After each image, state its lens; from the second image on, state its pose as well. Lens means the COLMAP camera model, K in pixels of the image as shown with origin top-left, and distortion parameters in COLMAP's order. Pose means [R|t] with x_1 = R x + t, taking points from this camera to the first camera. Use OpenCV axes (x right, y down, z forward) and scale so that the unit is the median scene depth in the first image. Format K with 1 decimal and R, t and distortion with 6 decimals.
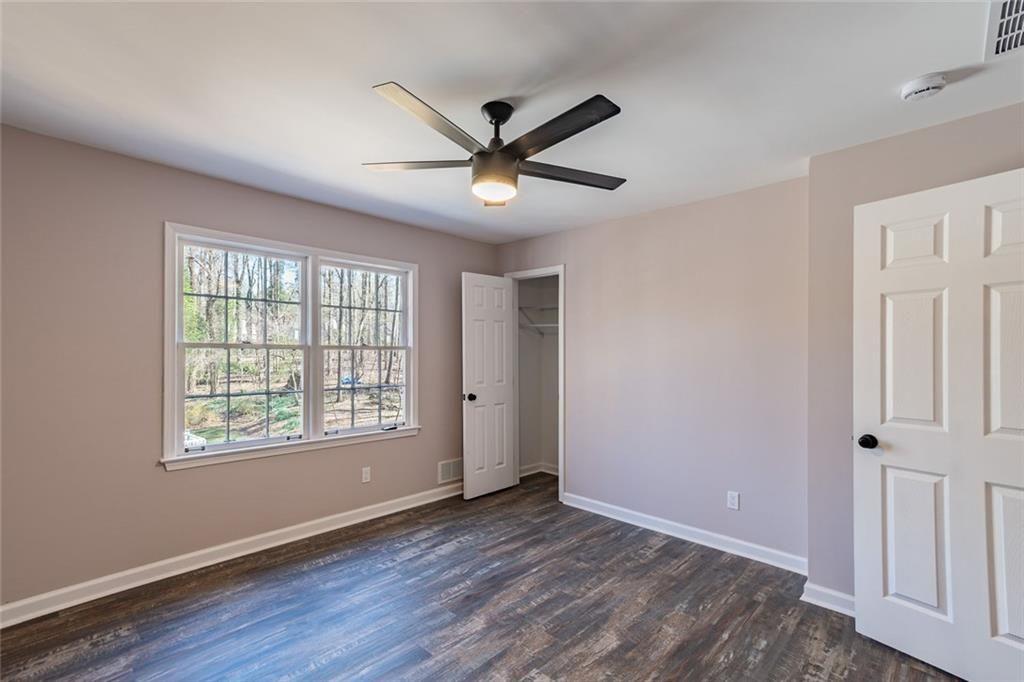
lens RADIAL K [[473.8, 0, 501.0], [0, 473.8, 339.0], [0, 0, 1]] dist [-0.003351, 0.018963]
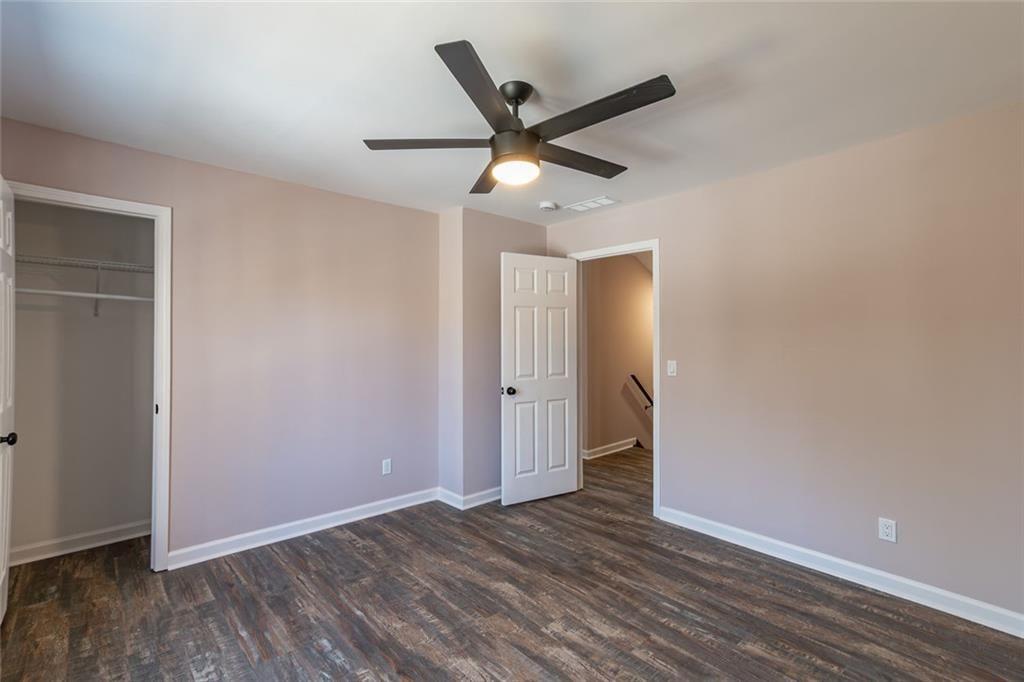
lens RADIAL K [[473.8, 0, 501.0], [0, 473.8, 339.0], [0, 0, 1]] dist [-0.003351, 0.018963]
pose [[0.049199, 0.001334, 0.998788, -0.598737], [-0.029498, 0.999565, 0.000118, 0.018642], [-0.998353, -0.029468, 0.049217, 0.621008]]
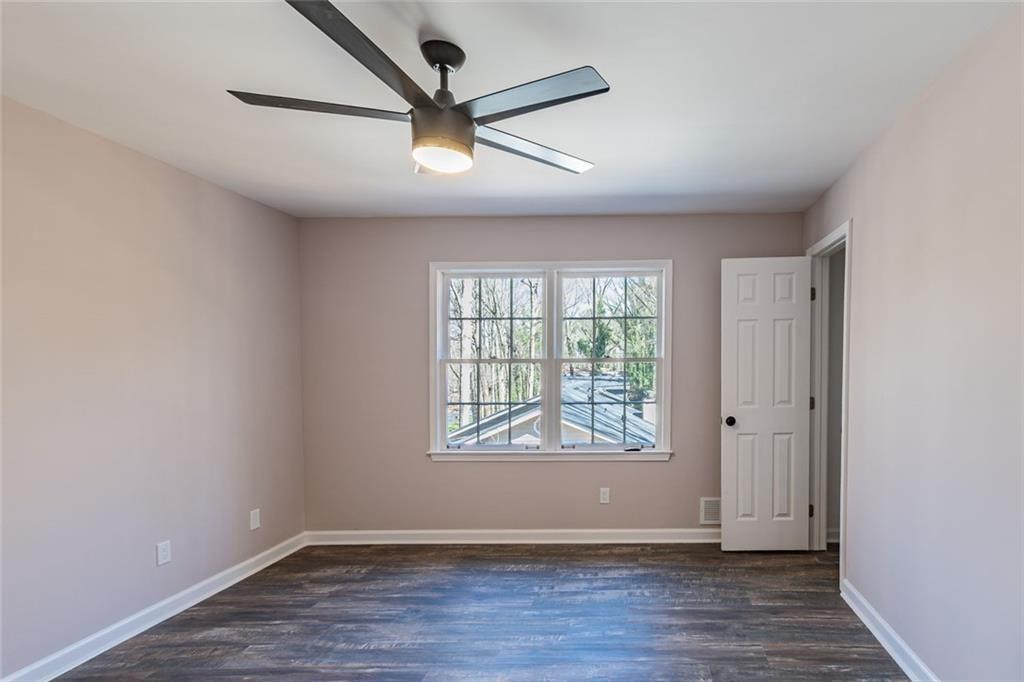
lens RADIAL K [[481.1, 0, 513.1], [0, 481.1, 376.4], [0, 0, 1]] dist [0.000322, 0.000364]
pose [[0.679417, 0.000163, -0.733752, 0.391141], [0.031712, 0.999059, 0.029586, 0.023019], [0.733067, -0.043370, 0.678772, 0.309512]]
